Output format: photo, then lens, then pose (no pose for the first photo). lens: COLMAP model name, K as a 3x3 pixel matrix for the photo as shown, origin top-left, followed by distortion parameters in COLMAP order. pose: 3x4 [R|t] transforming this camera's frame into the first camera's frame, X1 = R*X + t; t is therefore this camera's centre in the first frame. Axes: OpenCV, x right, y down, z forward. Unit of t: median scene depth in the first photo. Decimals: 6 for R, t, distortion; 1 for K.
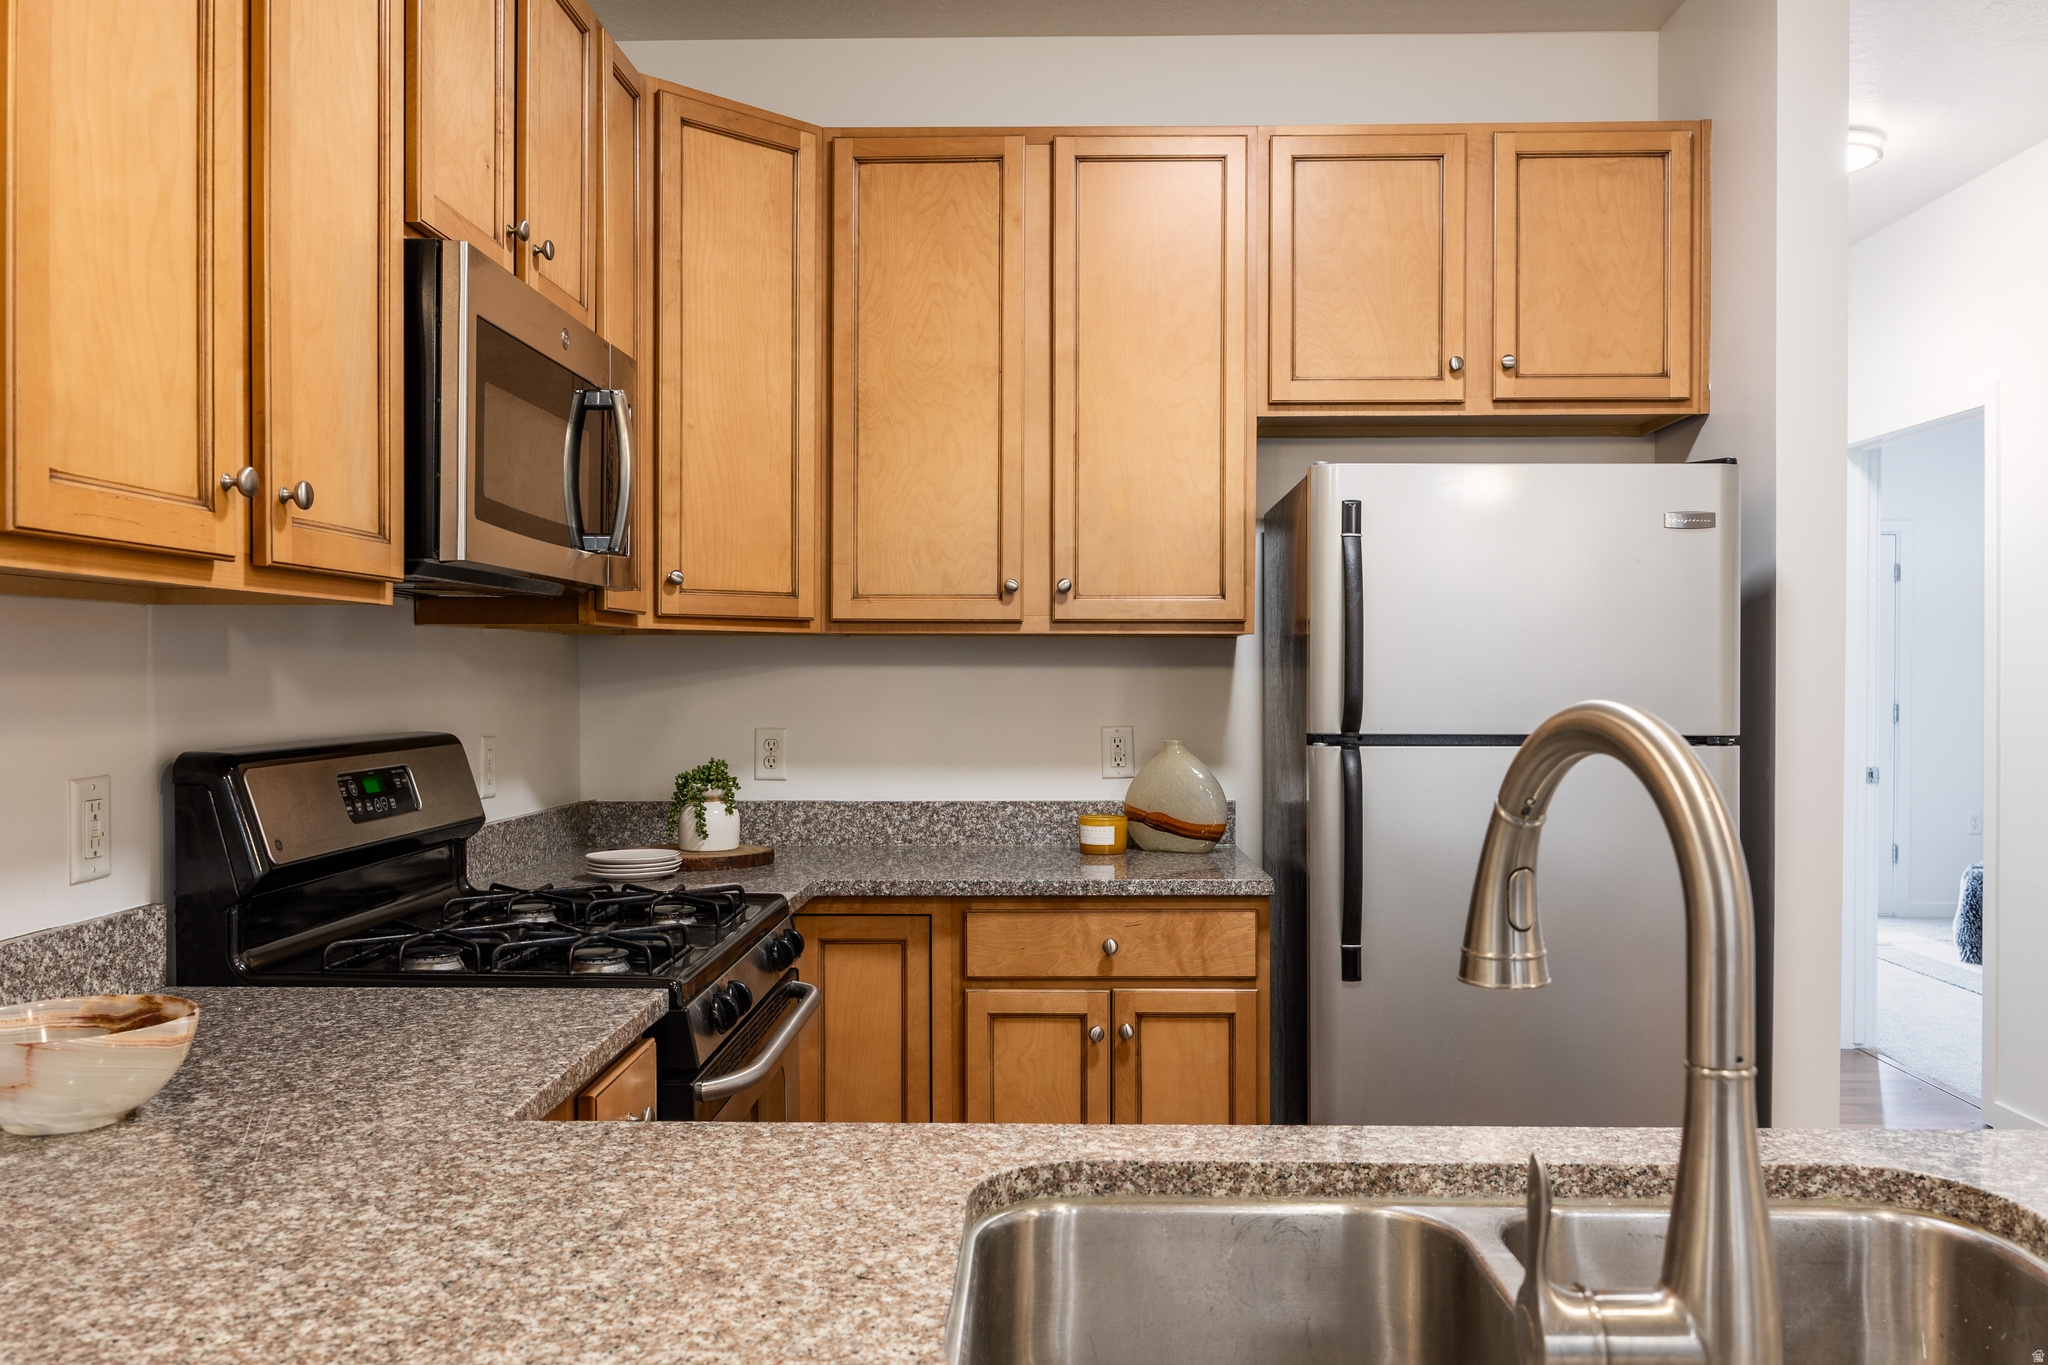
lens RADIAL K [[1562.6, 0, 1024.0], [0, 1562.6, 682.5], [0, 0, 1]] dist [-0.011098, -0.001564]
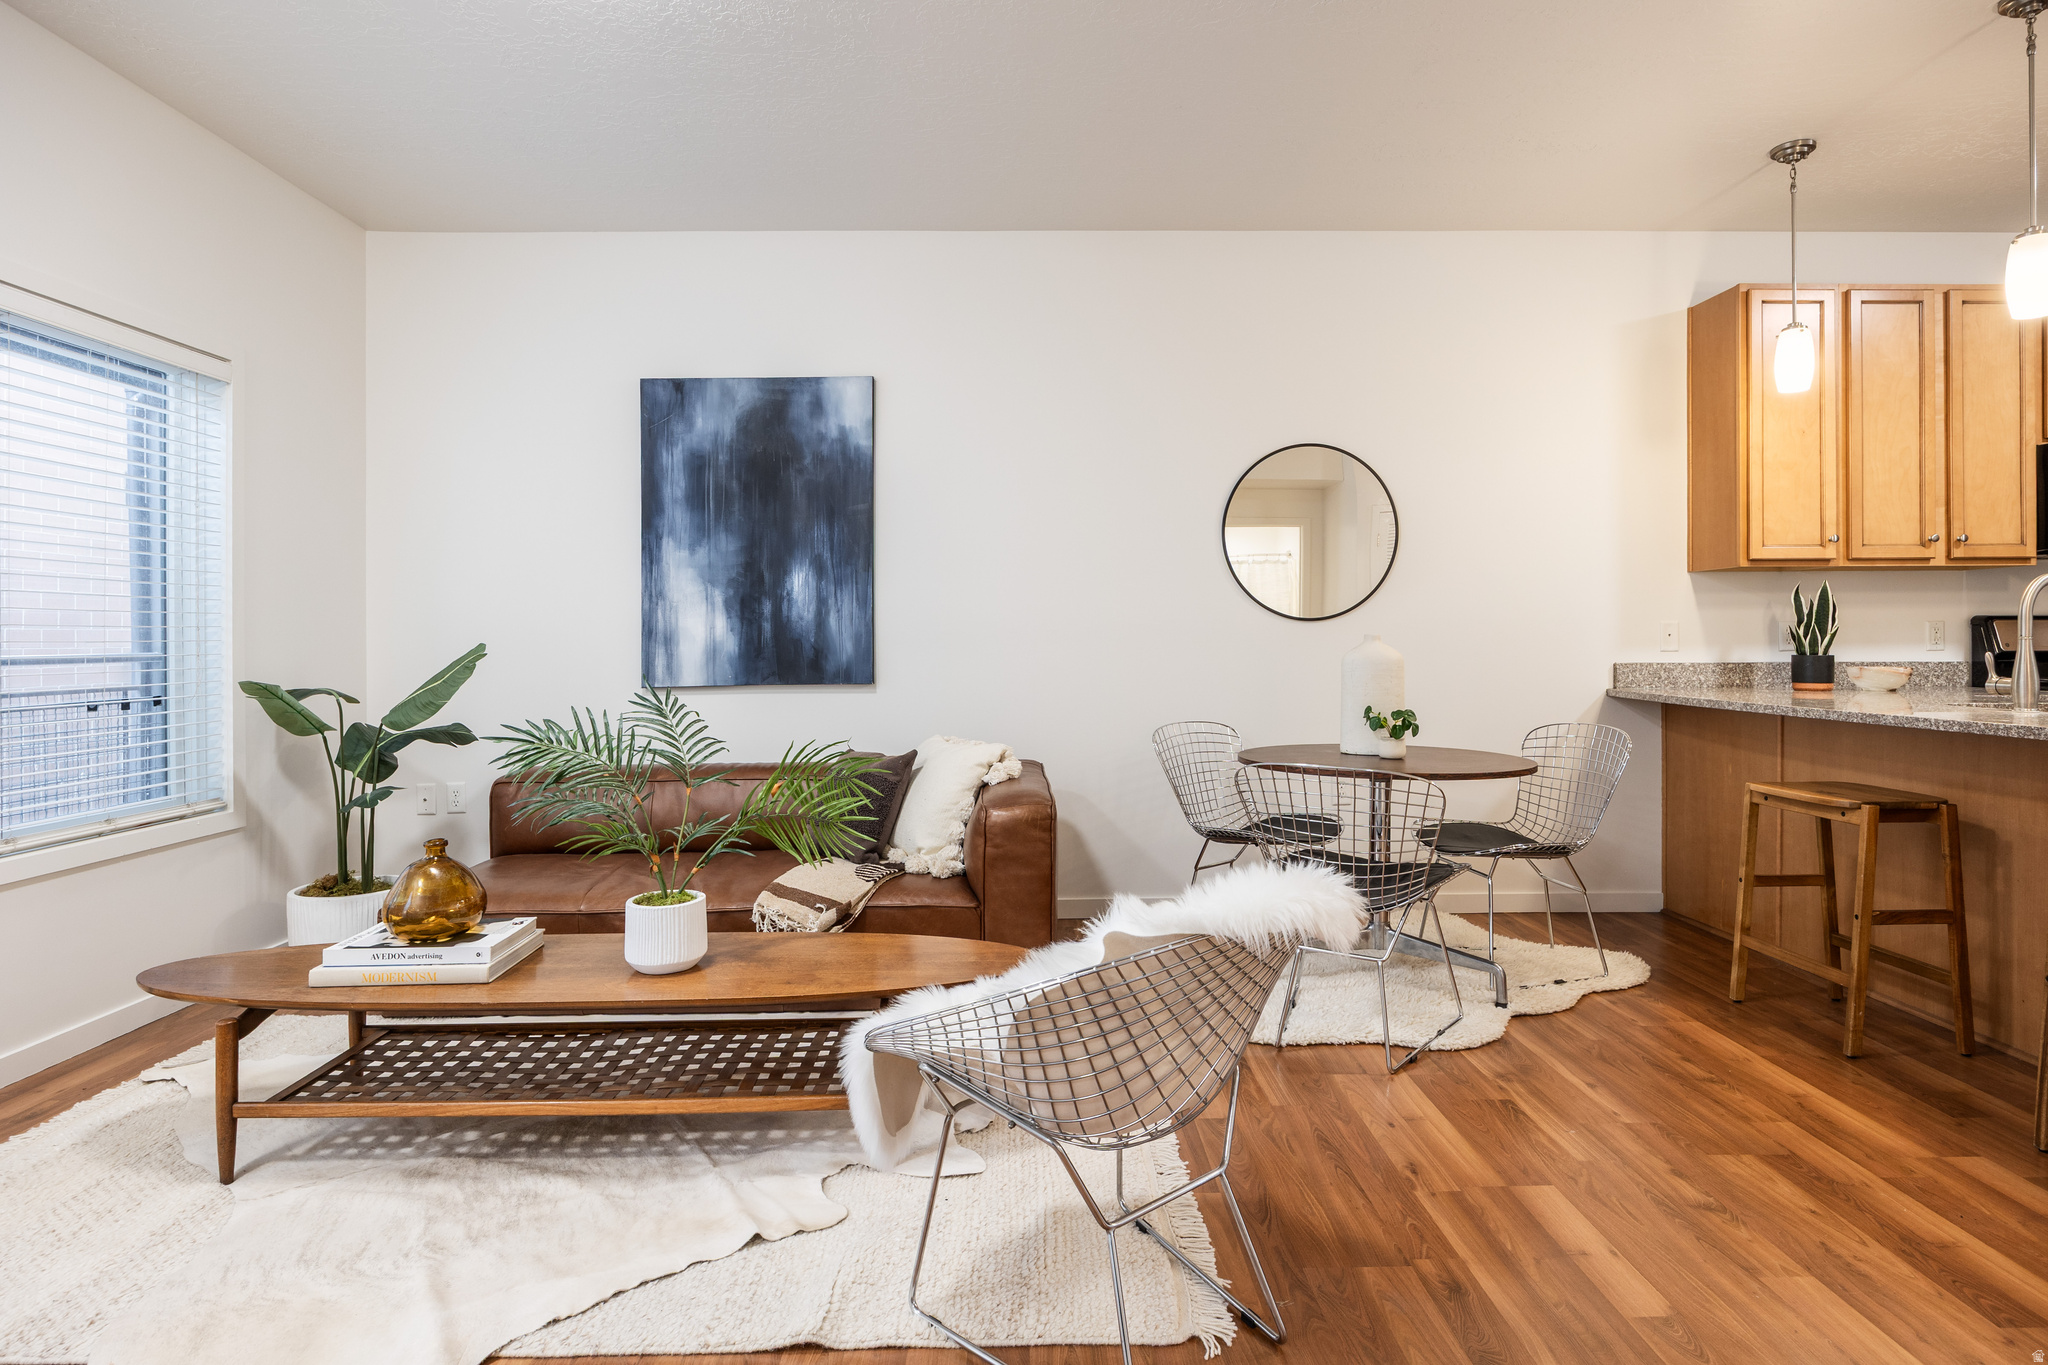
lens RADIAL K [[1066.9, 0, 1024.4], [0, 1066.9, 644.7], [0, 0, 1]] dist [-0.002837, 0.000028]
pose [[0.043749, 0.002059, -0.999040, 0.948938], [-0.000144, 0.999998, 0.002055, 0.060822], [0.999043, 0.000054, 0.043749, -0.639835]]
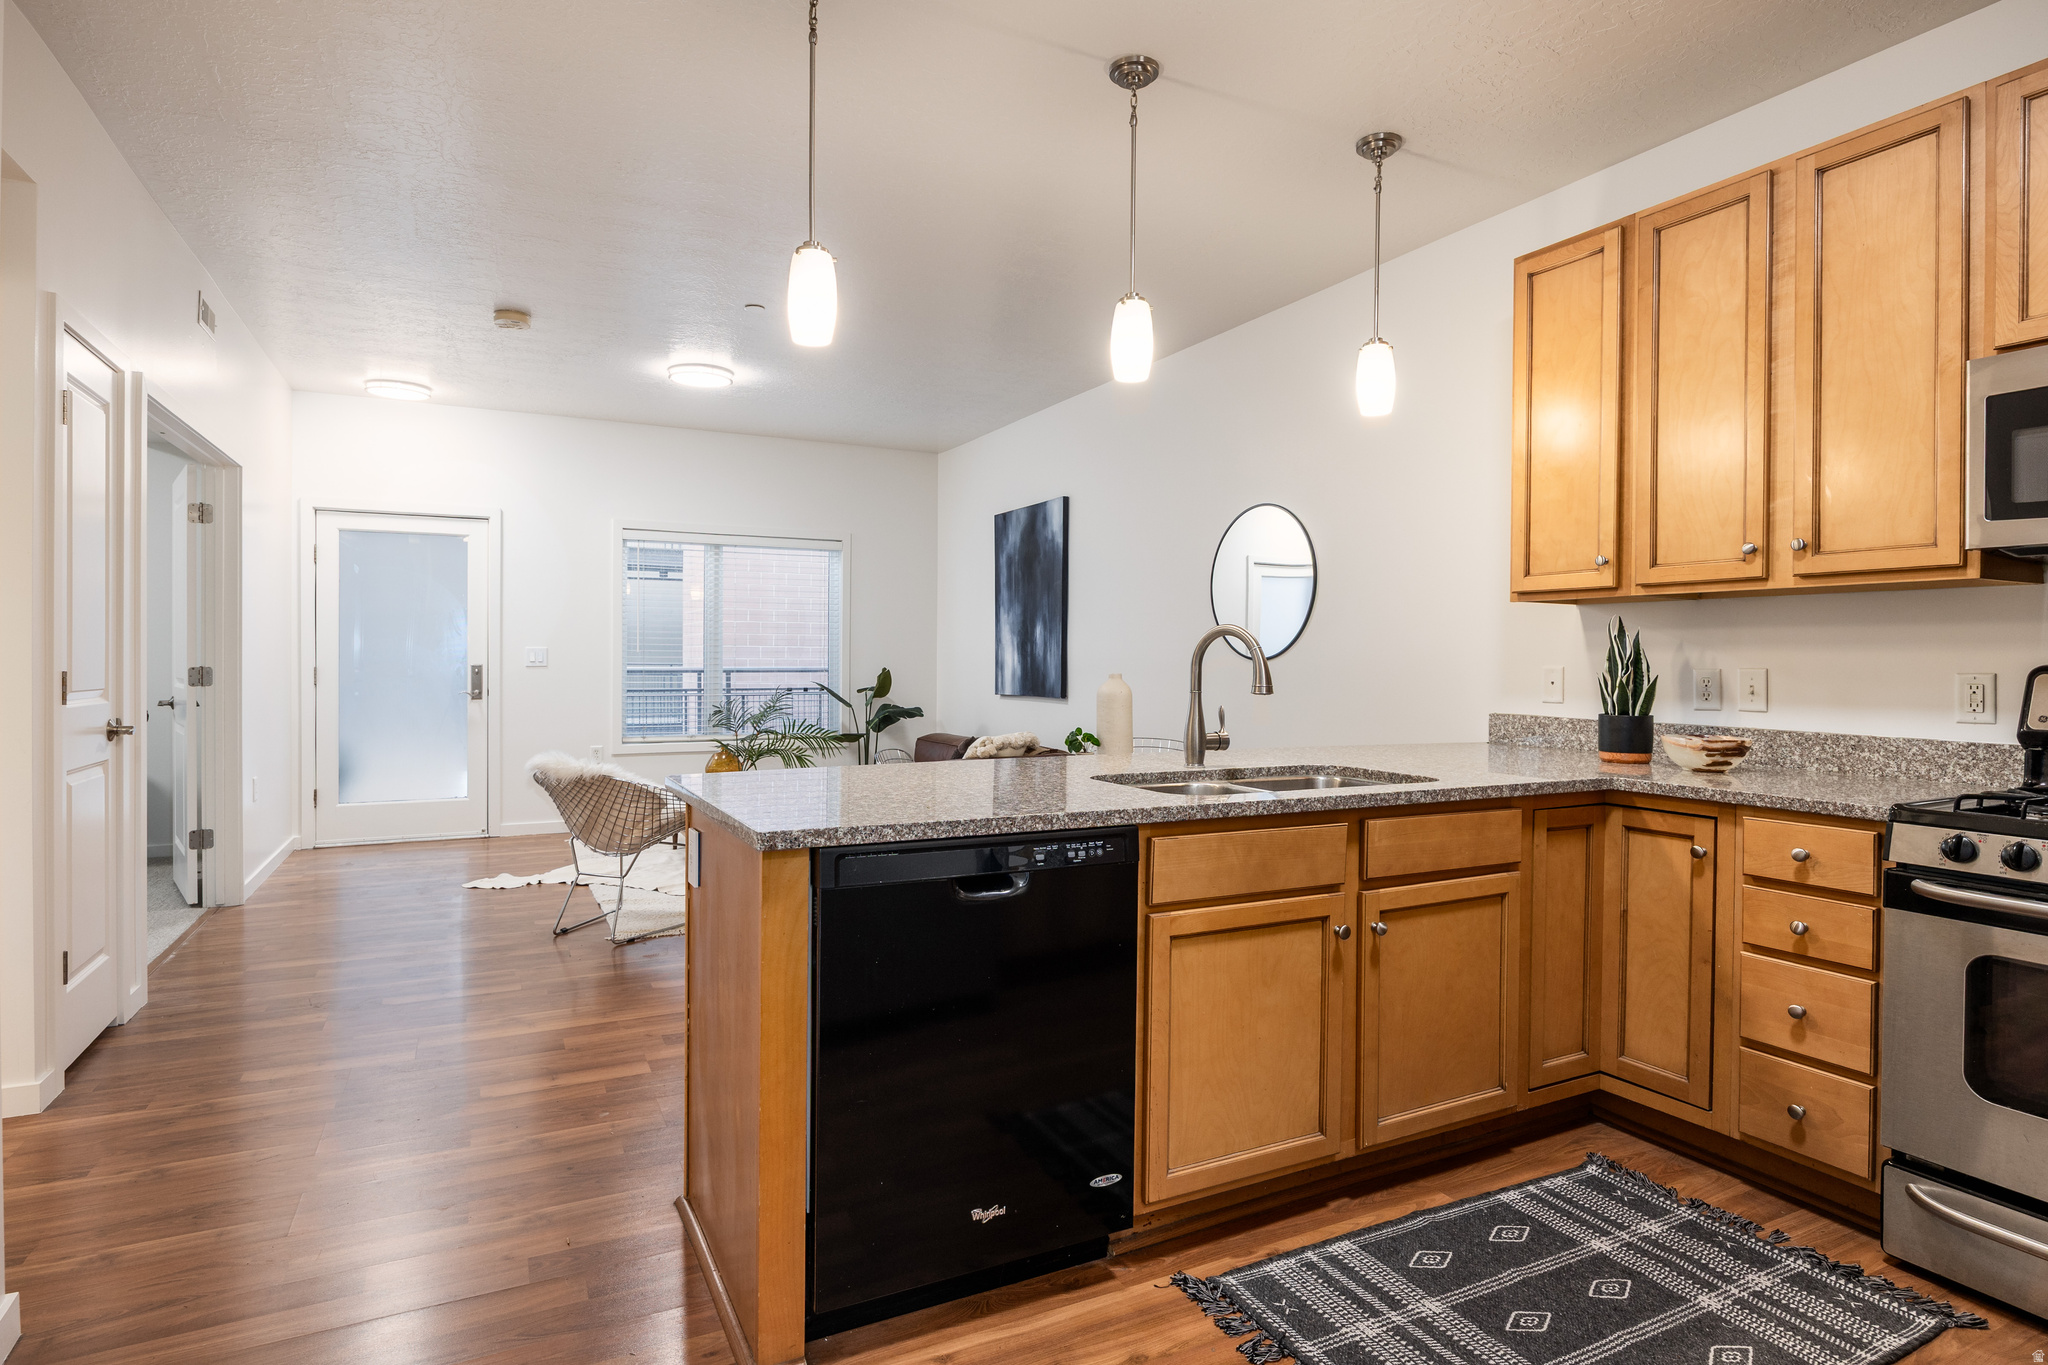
lens RADIAL K [[1045.0, 0, 1031.5], [0, 1045.0, 658.8], [0, 0, 1]] dist [0.010128, -0.000645]
pose [[-0.869030, -0.006081, -0.494721, 0.647130], [-0.010656, 0.999923, 0.006428, 0.025663], [0.494644, 0.010858, -0.869028, 0.891779]]
